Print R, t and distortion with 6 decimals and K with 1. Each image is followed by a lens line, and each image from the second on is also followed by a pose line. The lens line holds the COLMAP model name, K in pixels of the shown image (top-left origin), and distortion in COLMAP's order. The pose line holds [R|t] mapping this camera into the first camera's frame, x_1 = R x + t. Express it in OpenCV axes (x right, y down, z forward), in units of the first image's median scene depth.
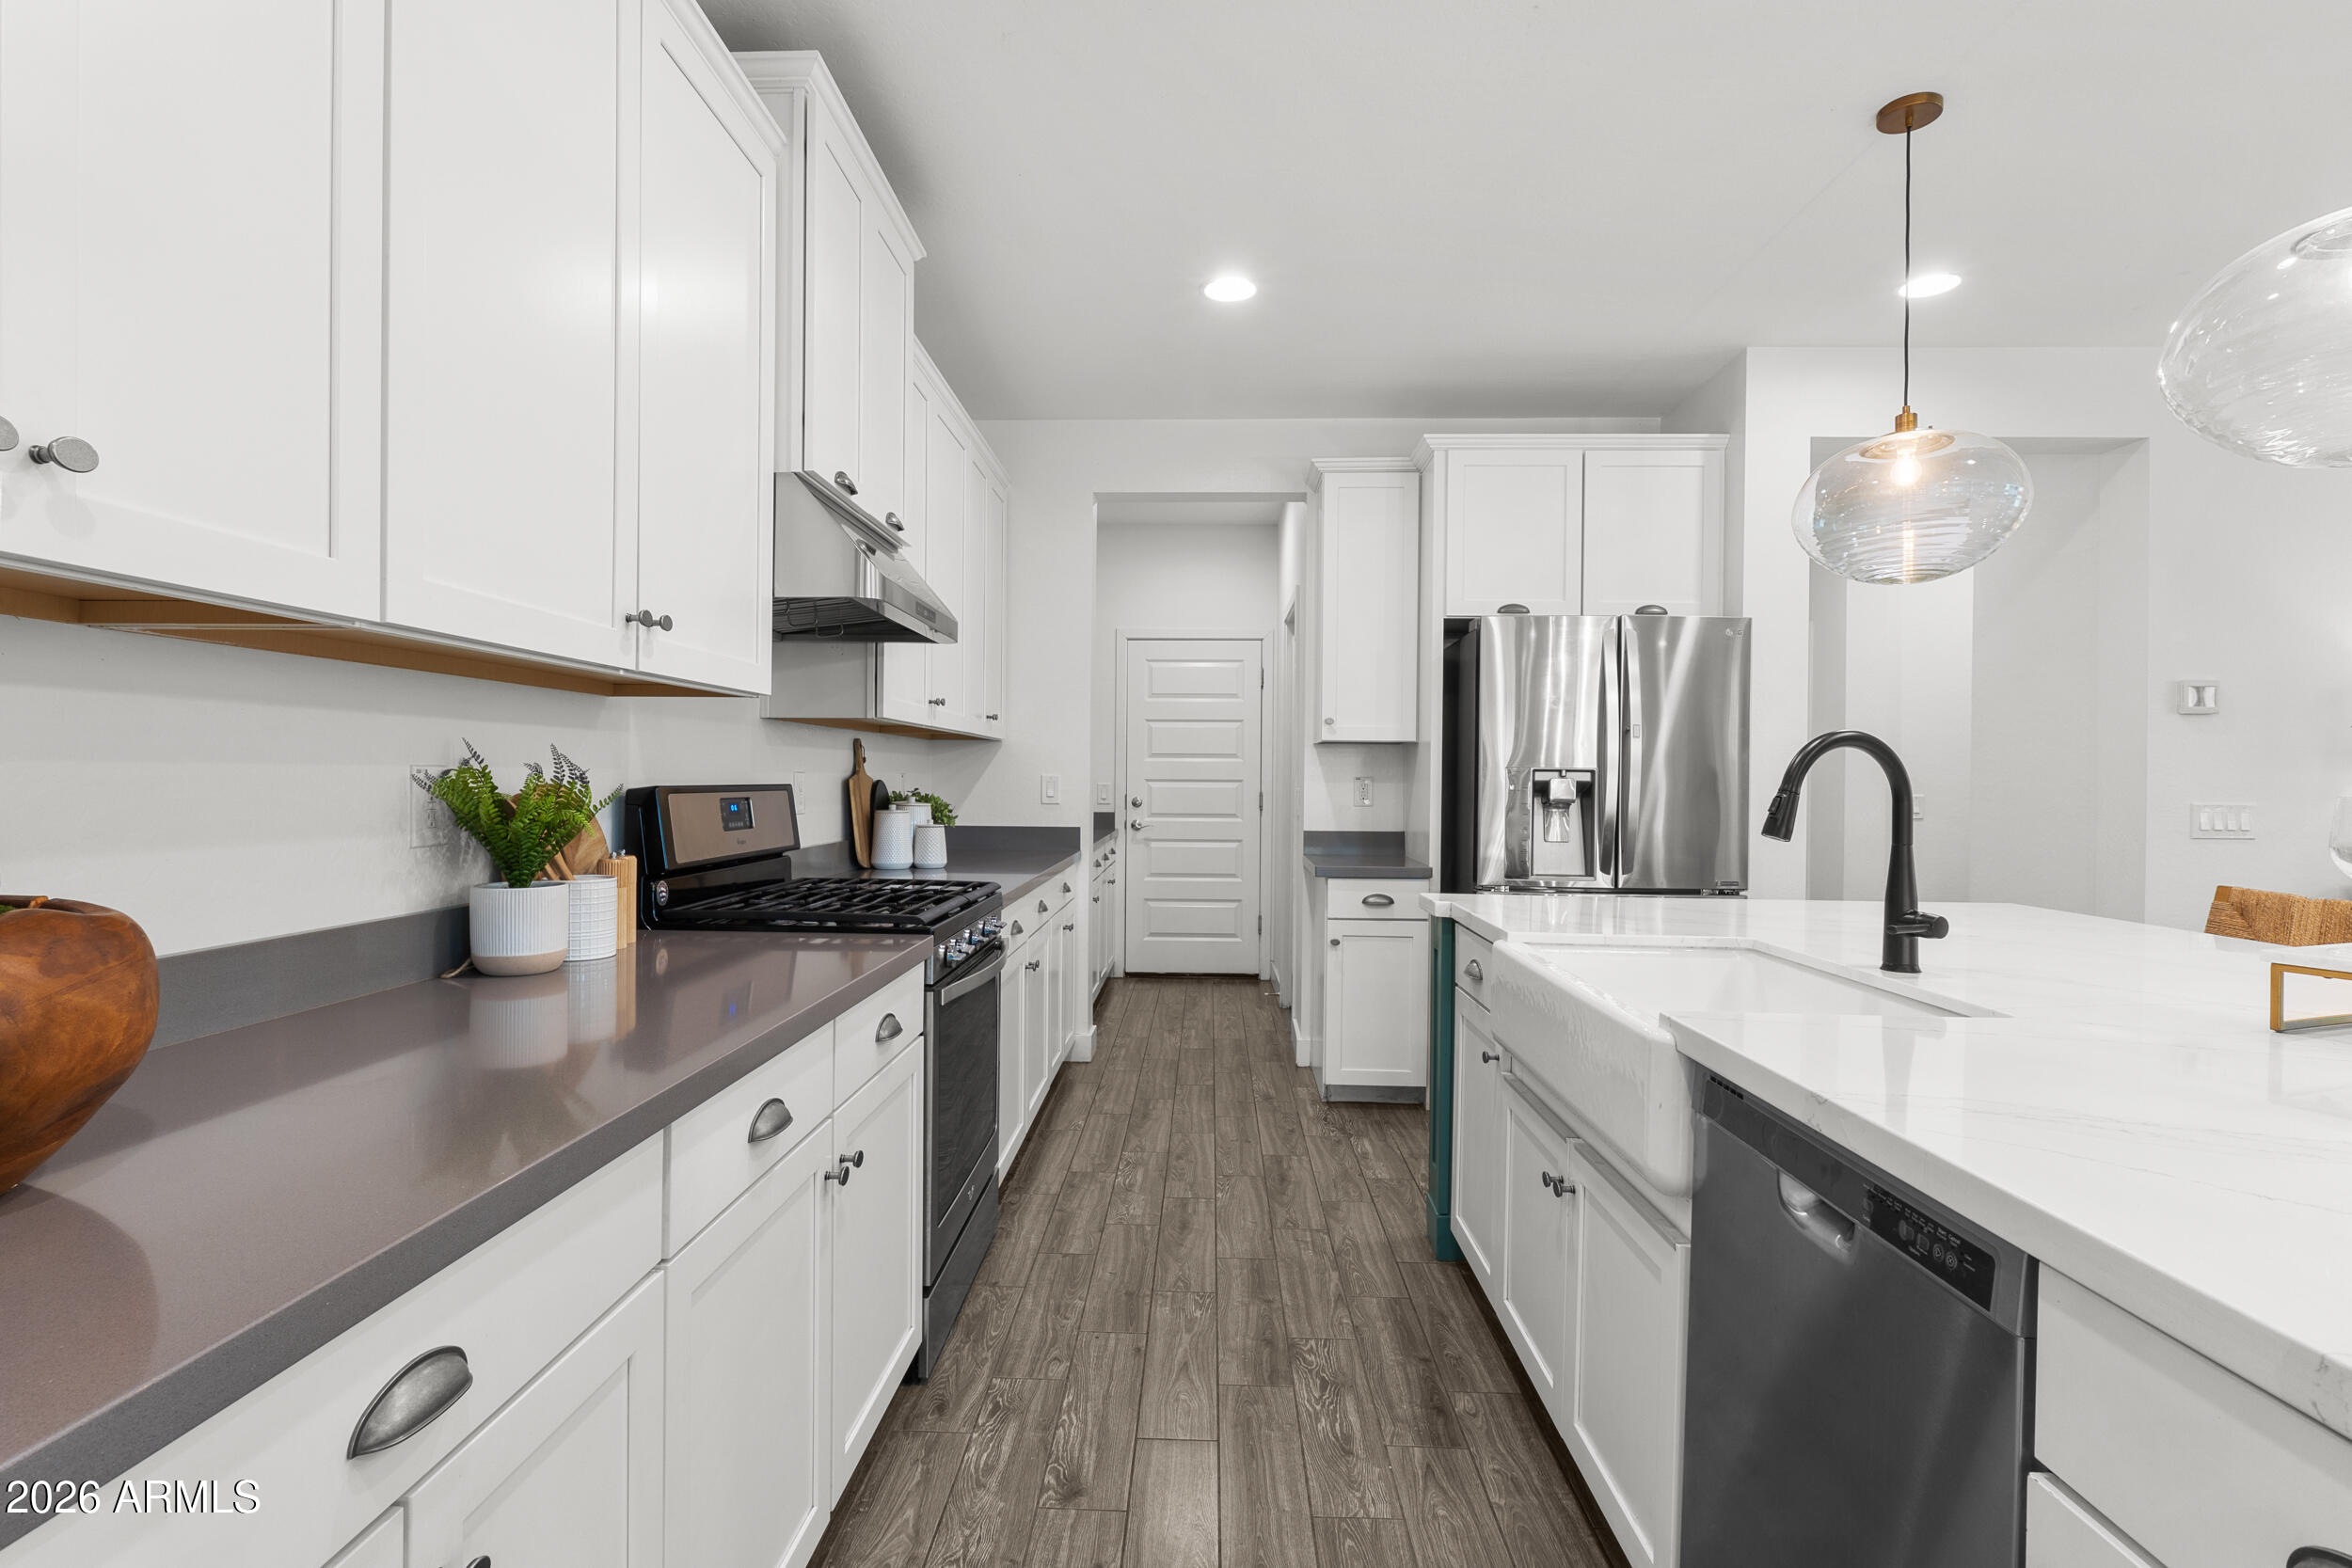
lens RADIAL K [[1127.7, 0, 1174.5], [0, 1127.7, 785.6], [0, 0, 1]] dist [-0.001661, -0.000115]
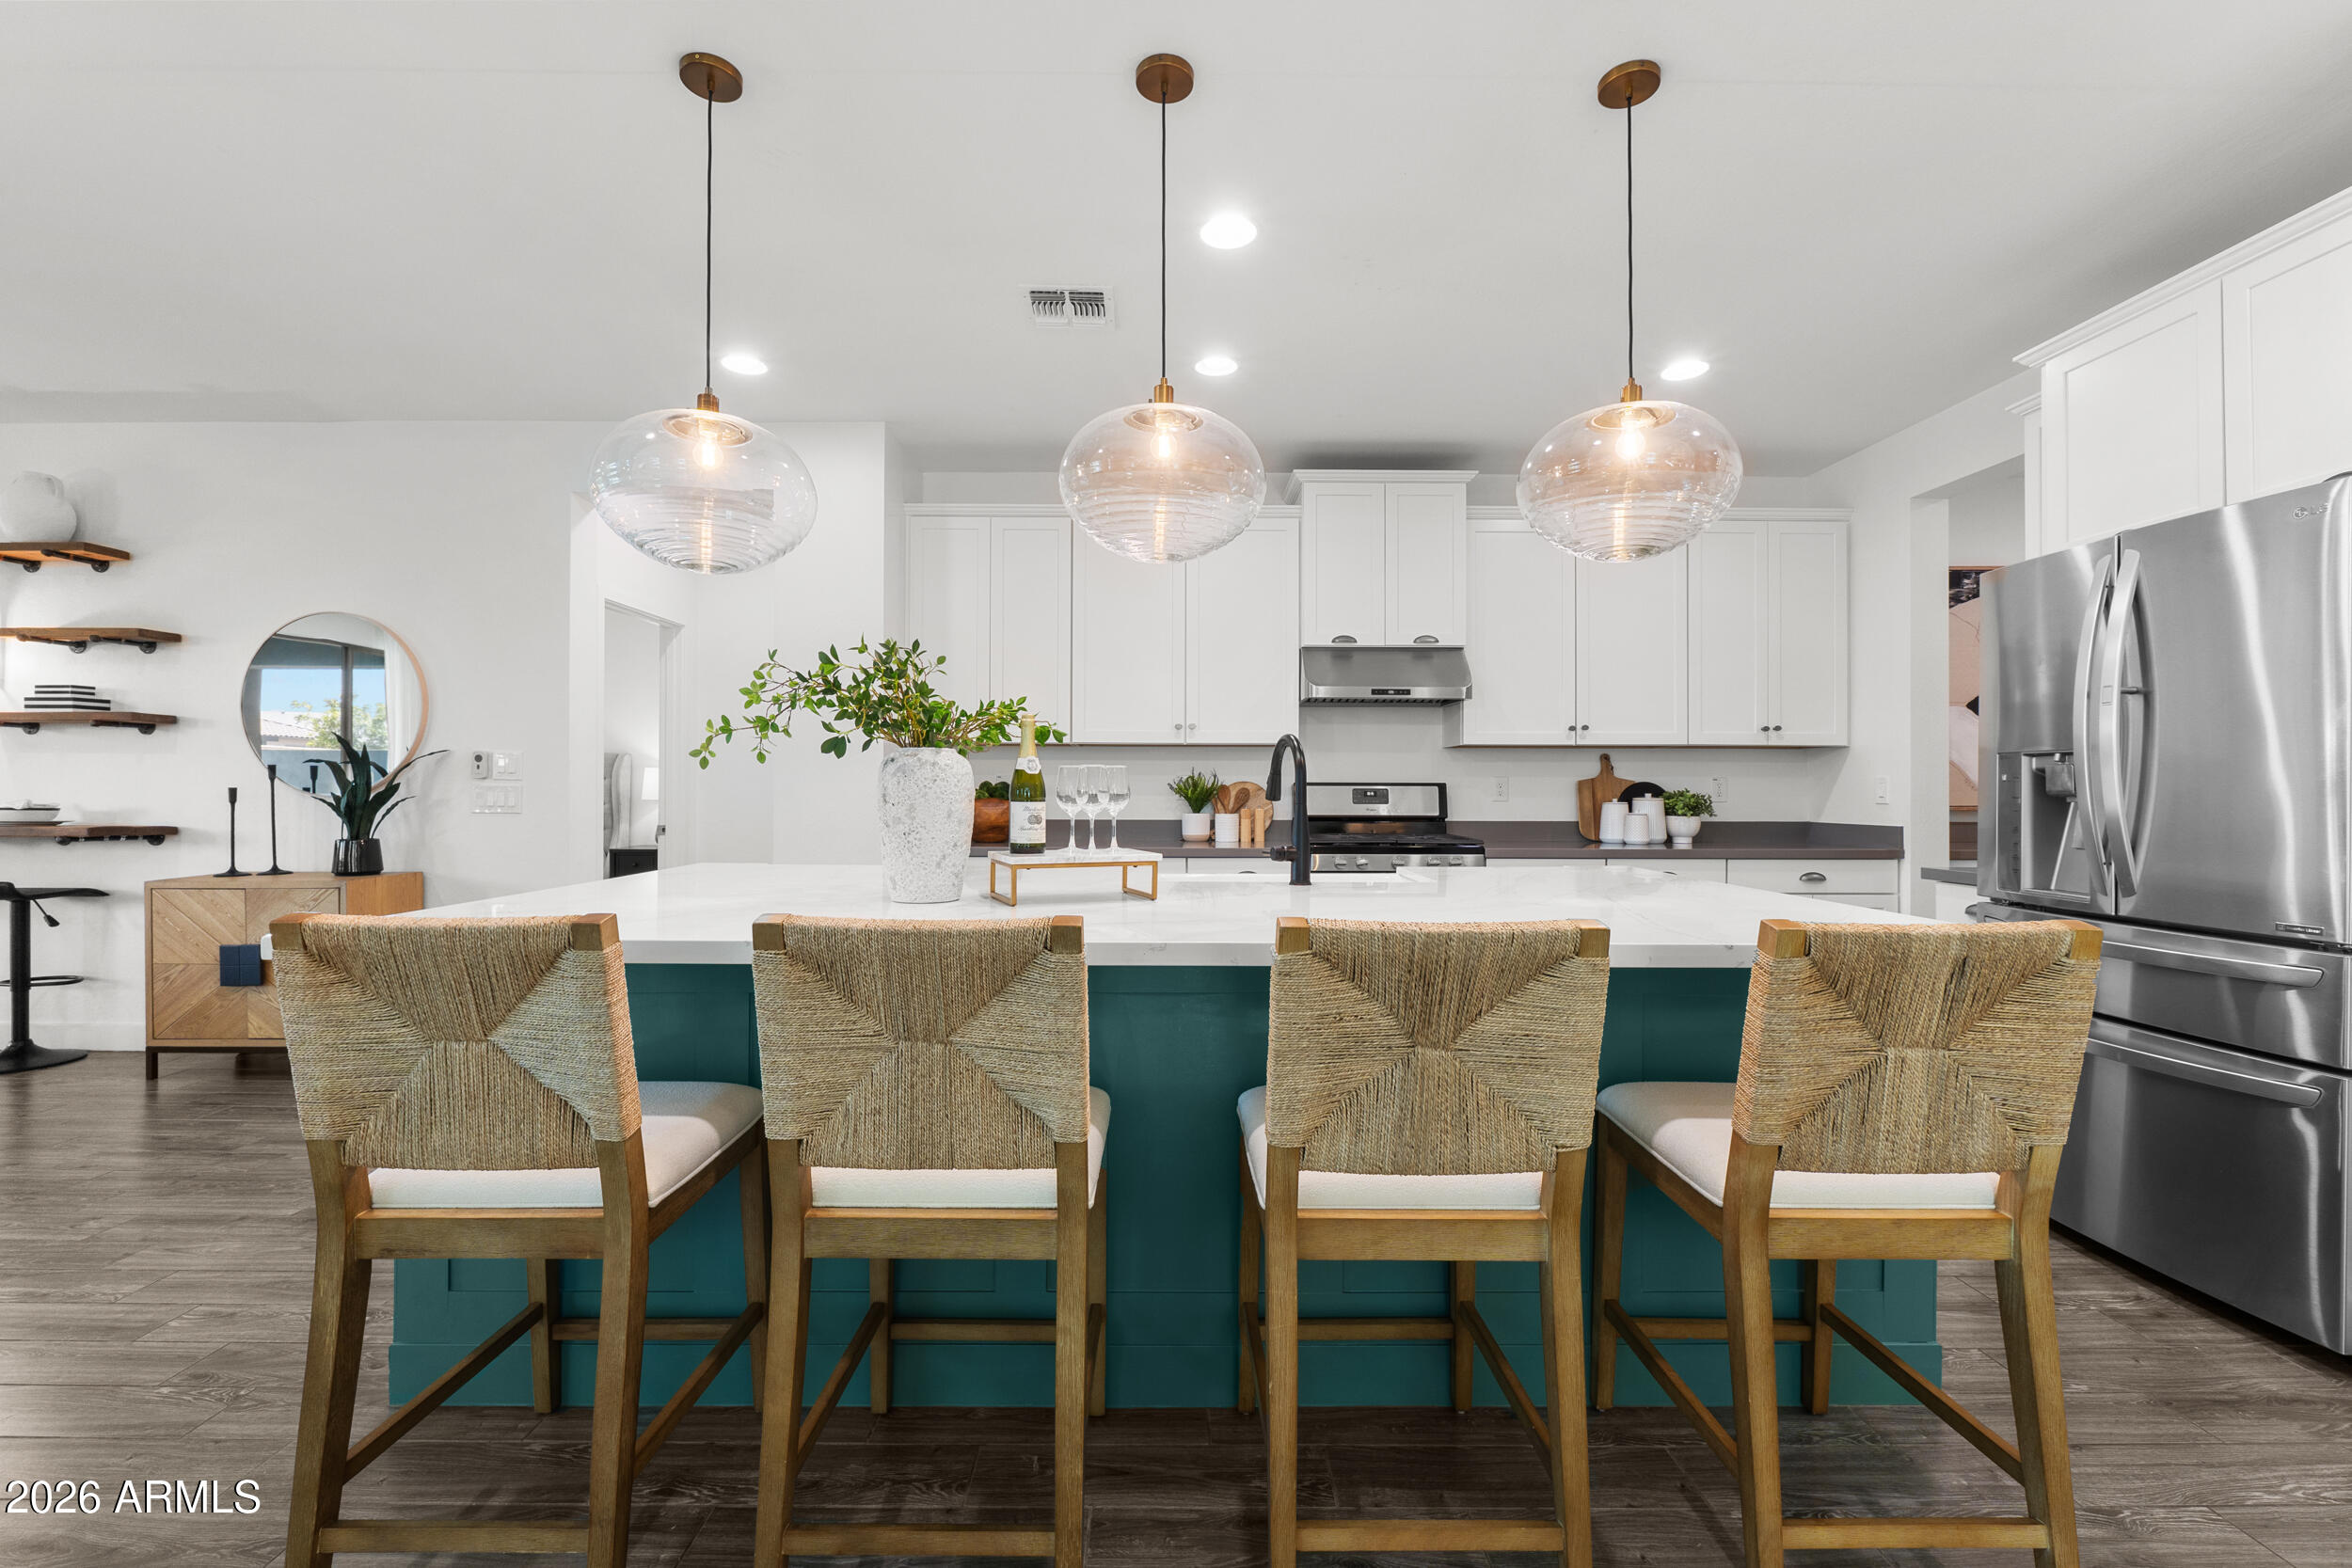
lens RADIAL K [[1003.6, 0, 1174.2], [0, 1003.6, 776.2], [0, 0, 1]] dist [-0.009776, -0.000263]
pose [[0.036777, -0.022427, -0.999072, 1.500190], [-0.011105, 0.999677, -0.022849, 0.035343], [0.999262, 0.011935, 0.036516, 0.575989]]
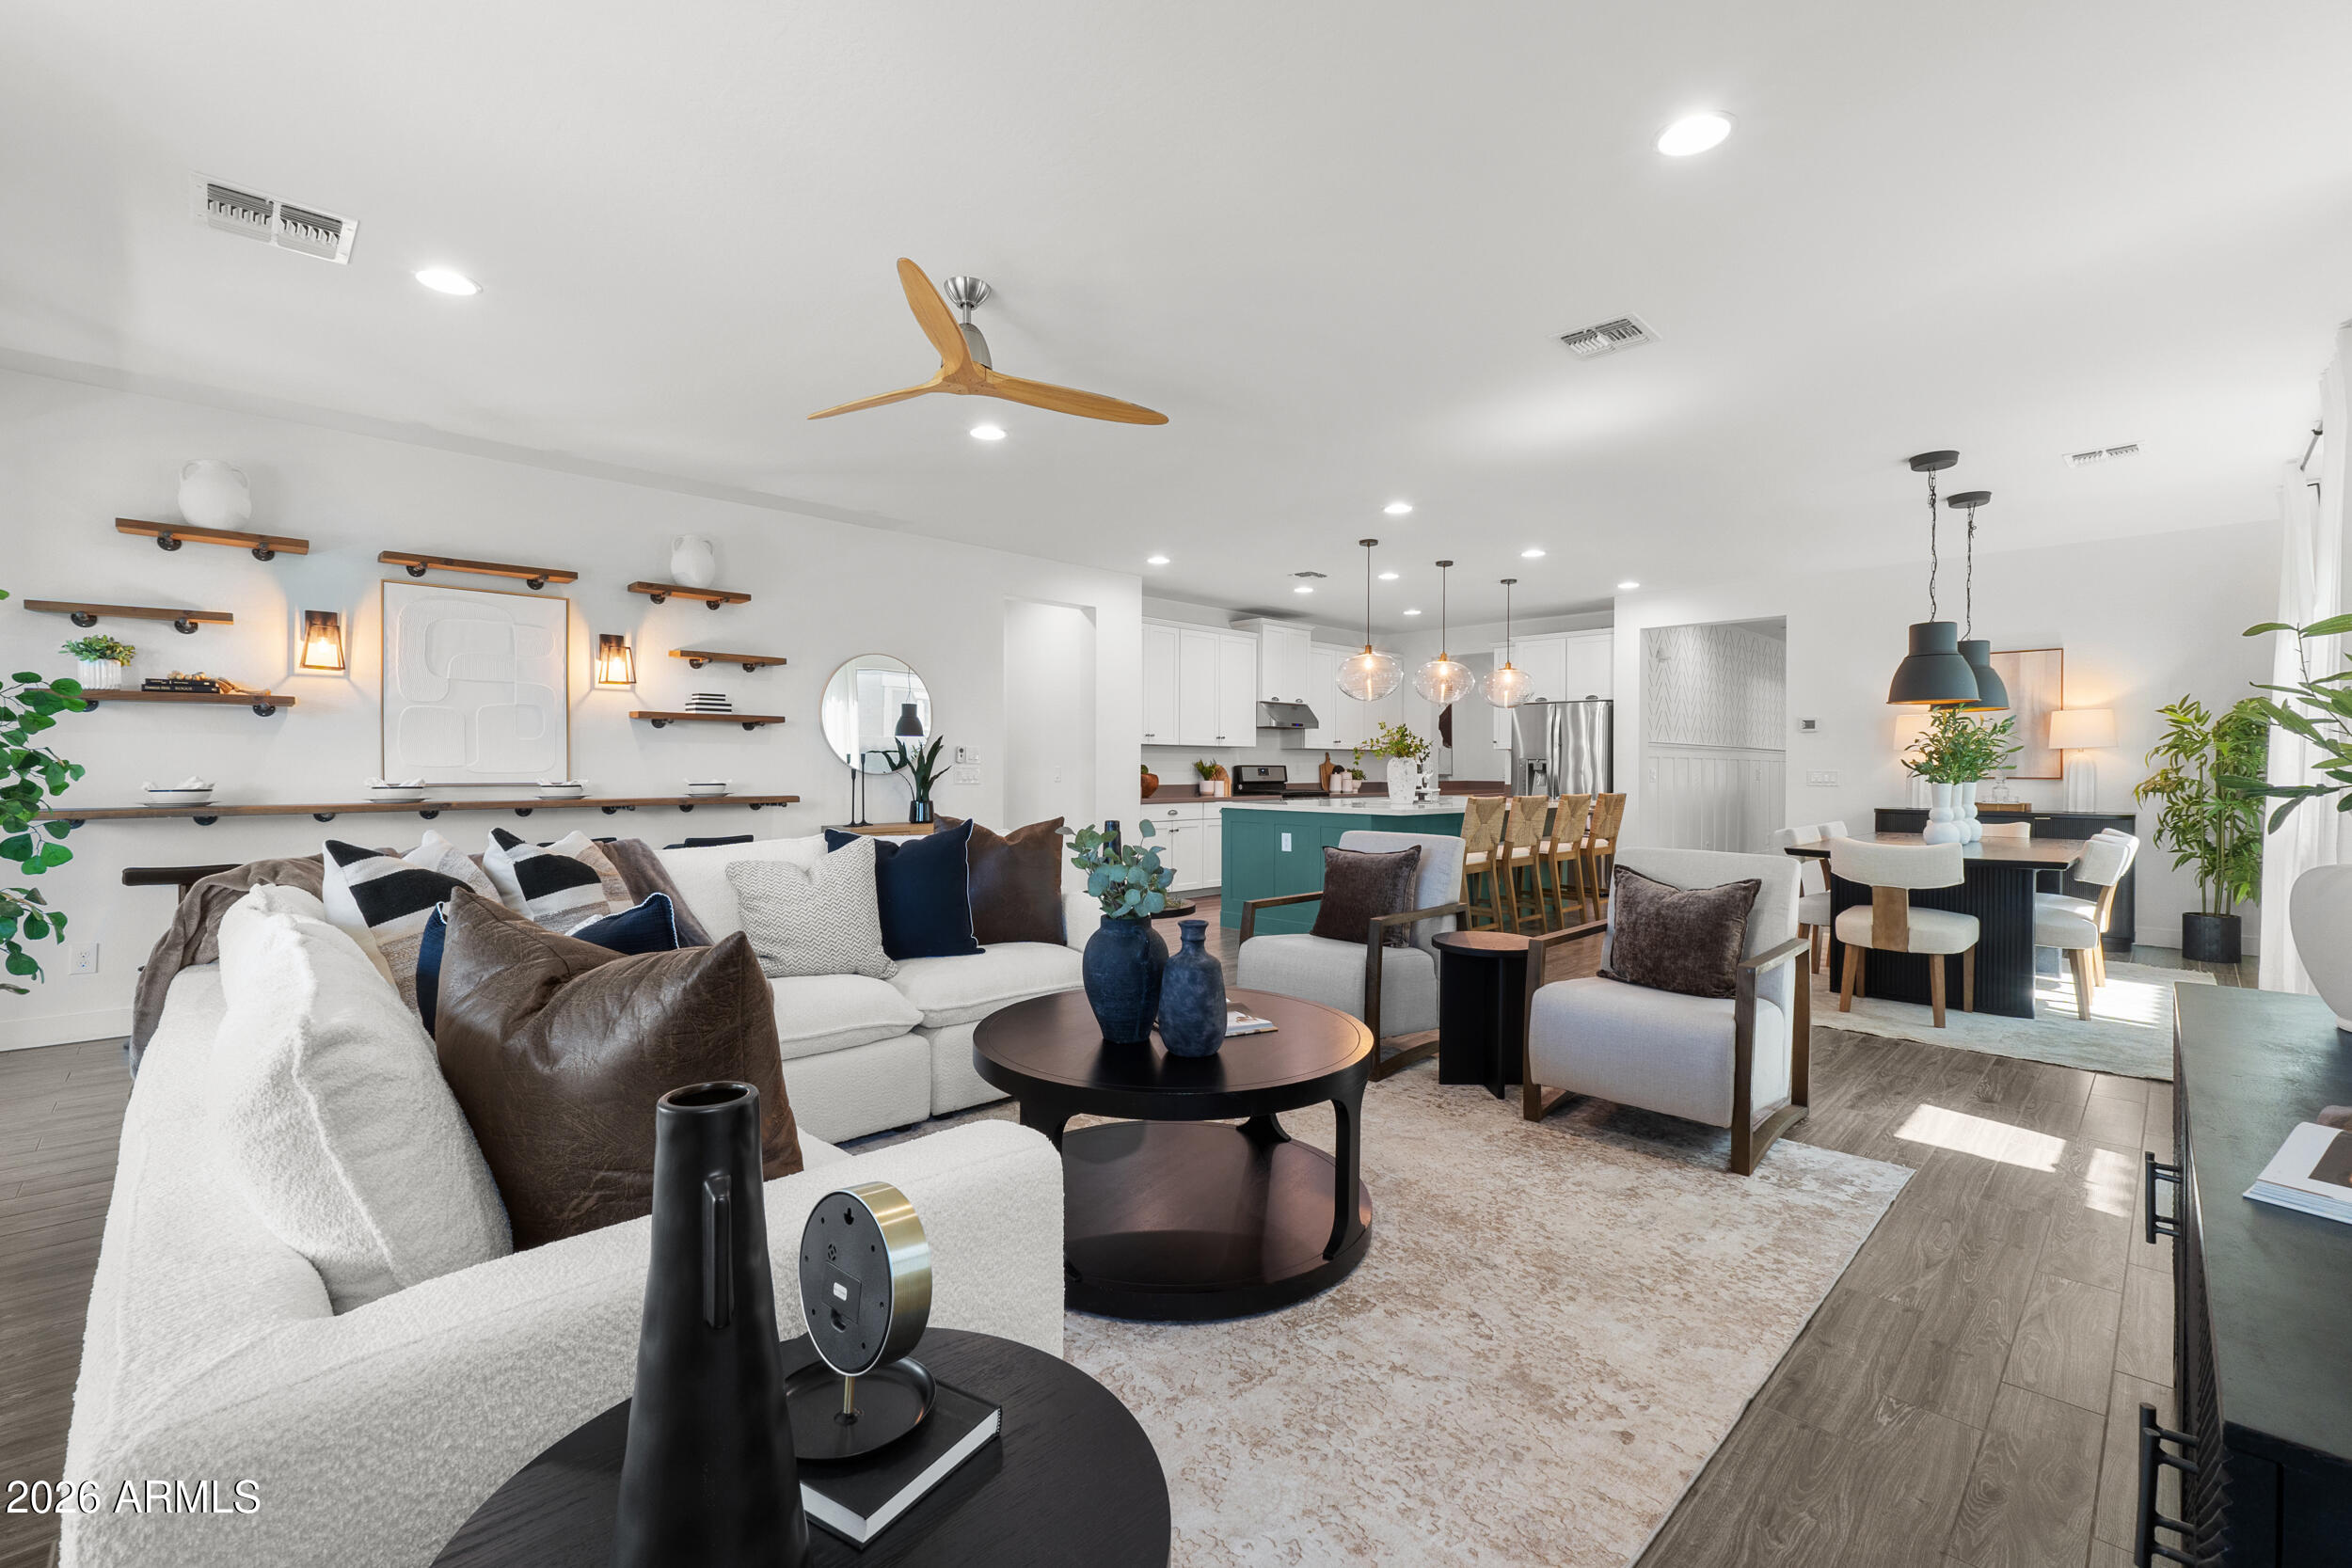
lens RADIAL K [[1003.6, 0, 1174.2], [0, 1003.6, 776.2], [0, 0, 1]] dist [-0.009776, -0.000263]
pose [[0.720991, -0.001495, -0.692943, 2.113074], [-0.002228, 0.999988, -0.004476, 0.060586], [0.692941, 0.004771, 0.720978, -2.102606]]
